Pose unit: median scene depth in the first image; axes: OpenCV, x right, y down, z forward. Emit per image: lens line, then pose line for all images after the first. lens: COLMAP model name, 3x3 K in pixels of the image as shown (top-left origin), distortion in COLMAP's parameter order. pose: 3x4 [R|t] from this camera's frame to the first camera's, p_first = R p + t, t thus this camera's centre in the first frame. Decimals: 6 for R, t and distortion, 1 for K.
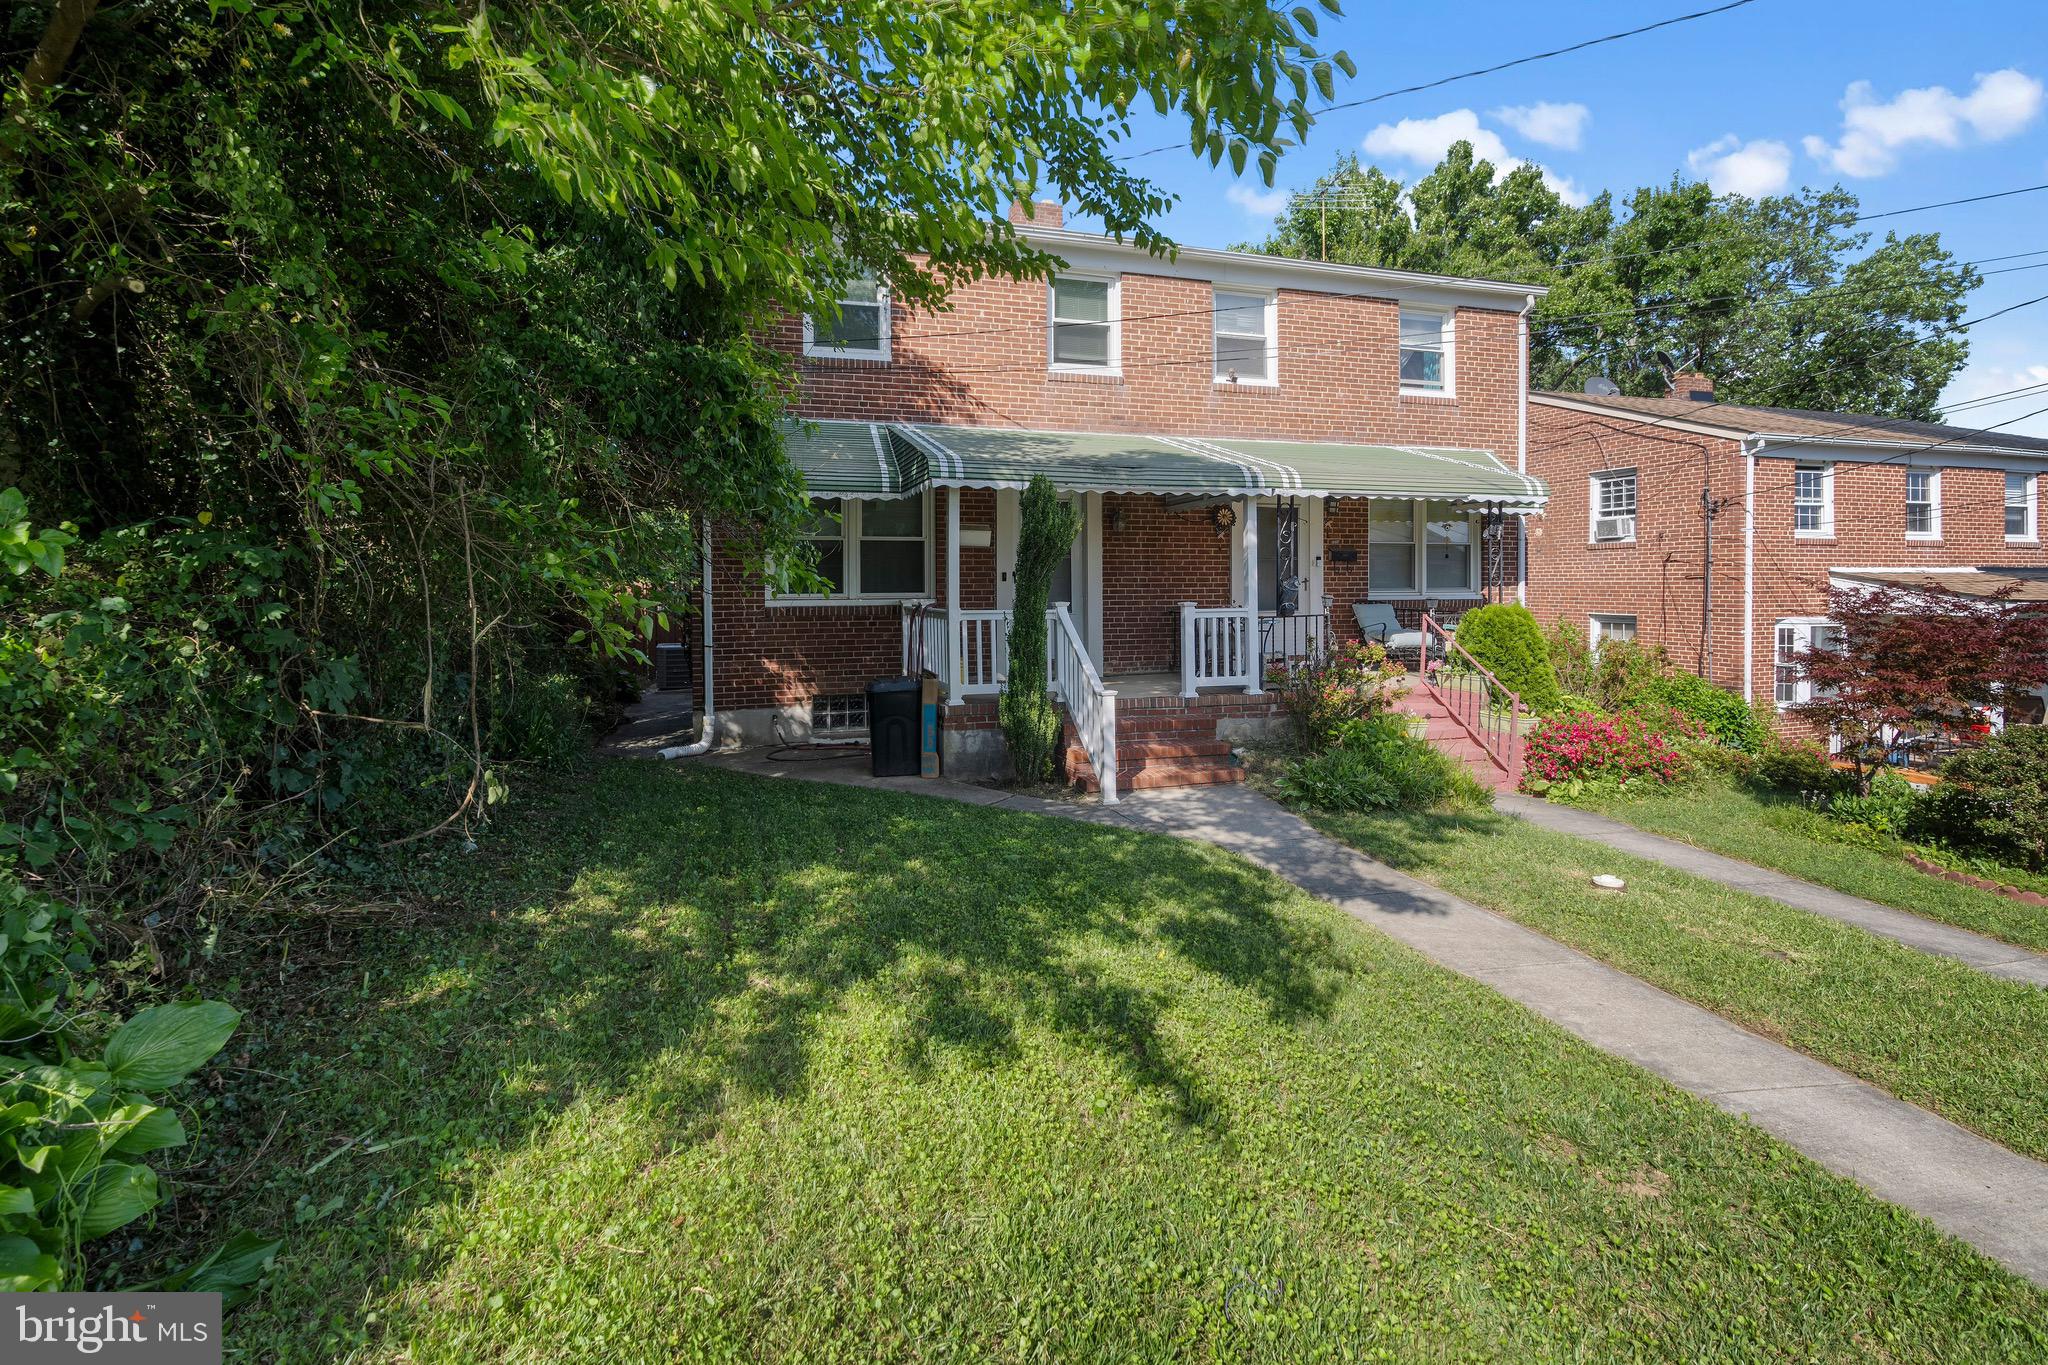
lens RADIAL K [[961.6, 0, 1052.8], [0, 961.6, 630.7], [0, 0, 1]] dist [-0.003405, 0.000489]
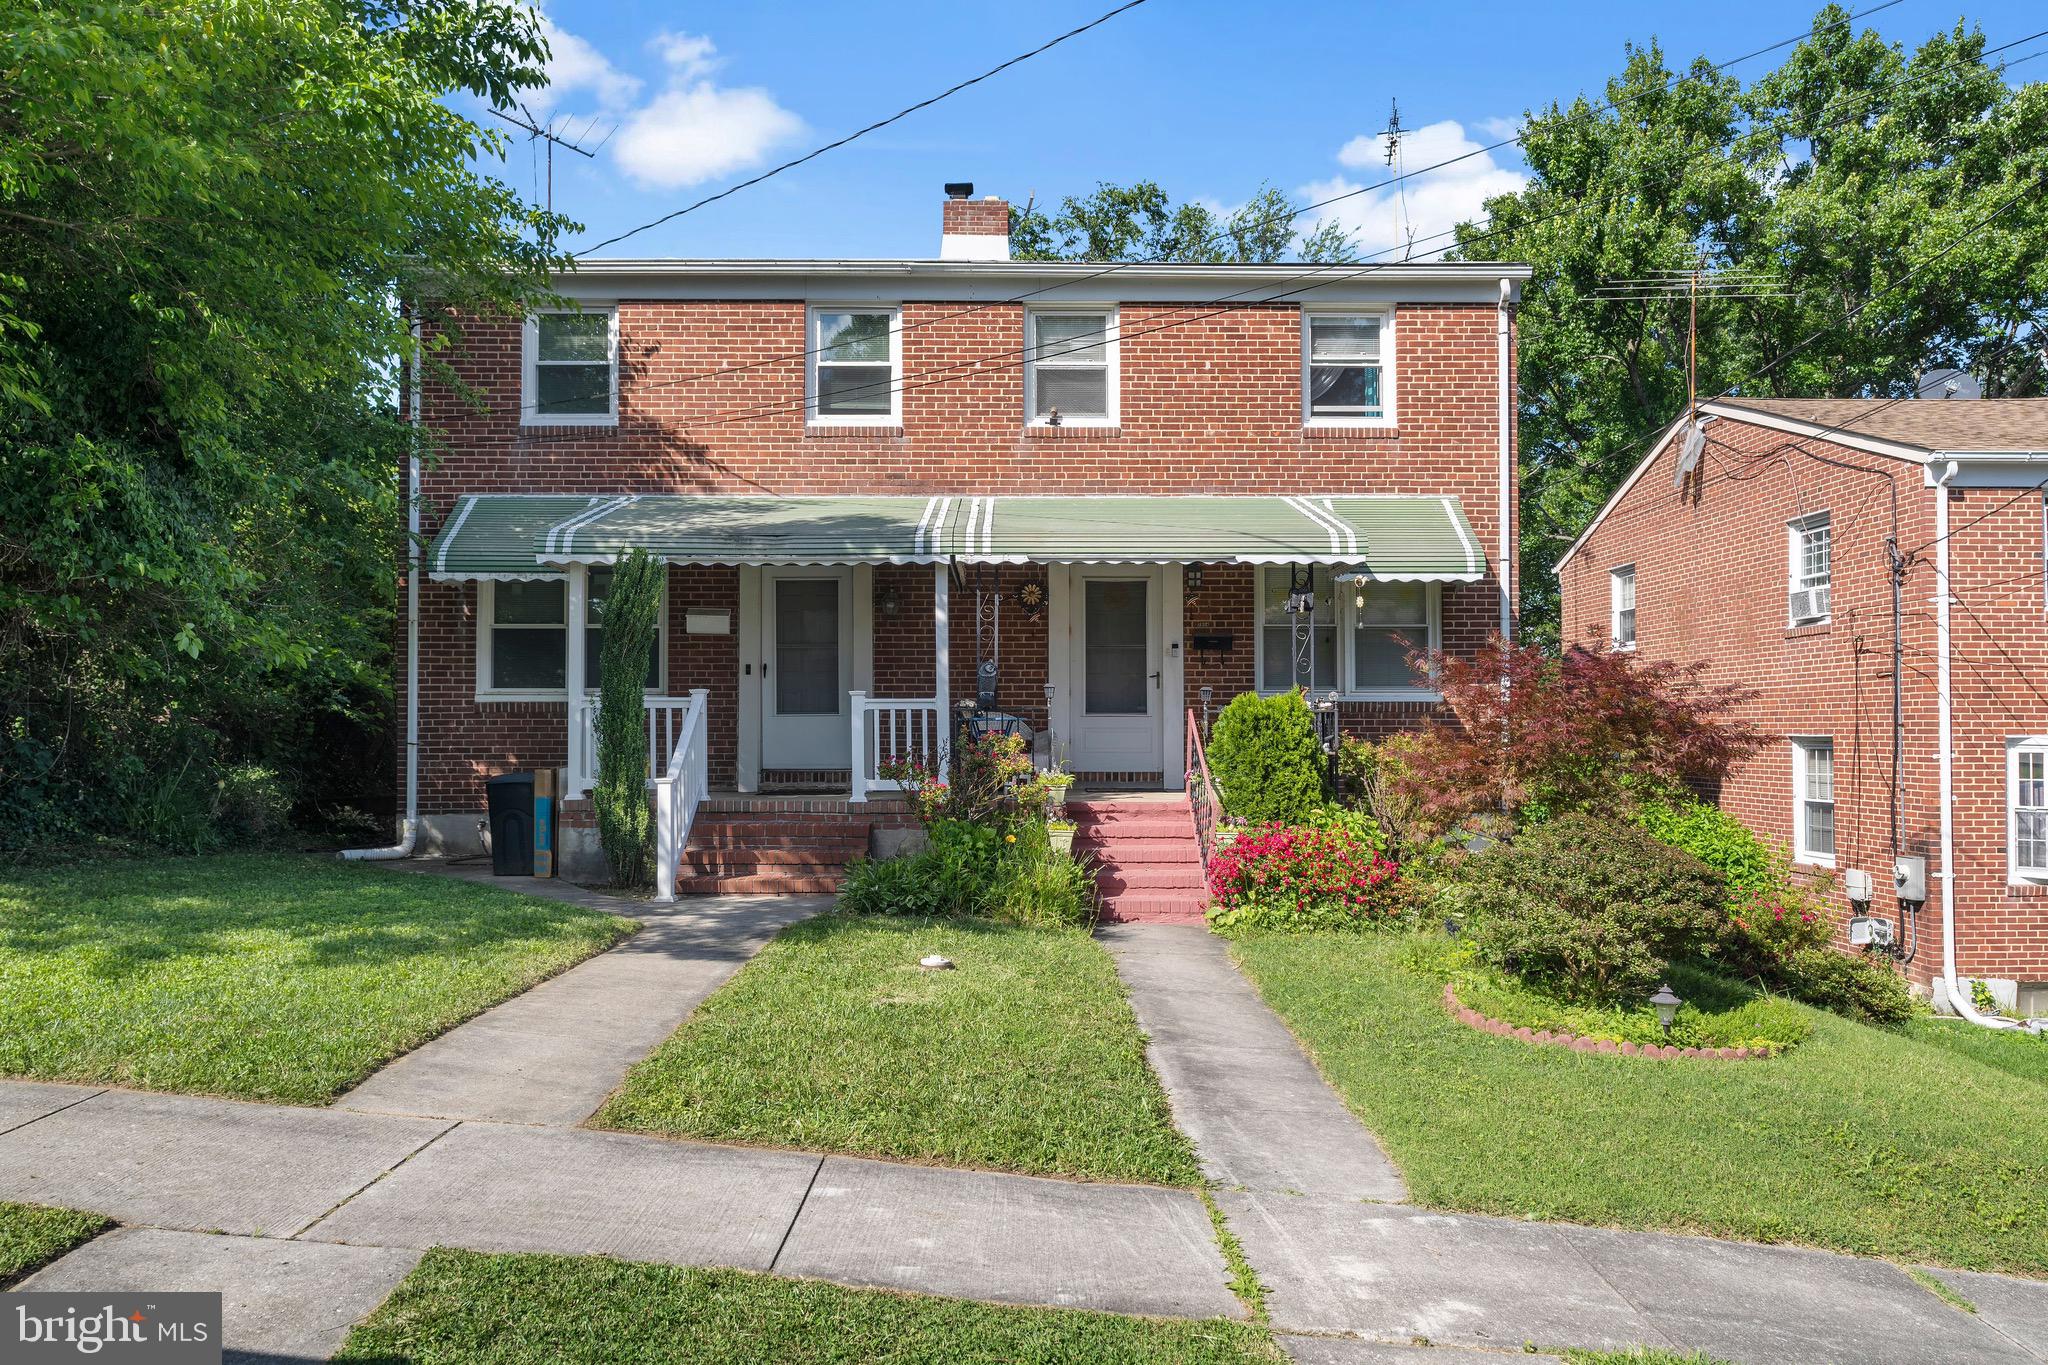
lens RADIAL K [[1477.6, 0, 1023.7], [0, 1477.6, 753.7], [0, 0, 1]] dist [0.000842, -0.002856]
pose [[0.959681, 0.006821, -0.281010, 0.508059], [-0.016028, 0.999407, -0.030479, 0.049919], [0.280635, 0.033754, 0.959221, -0.165904]]
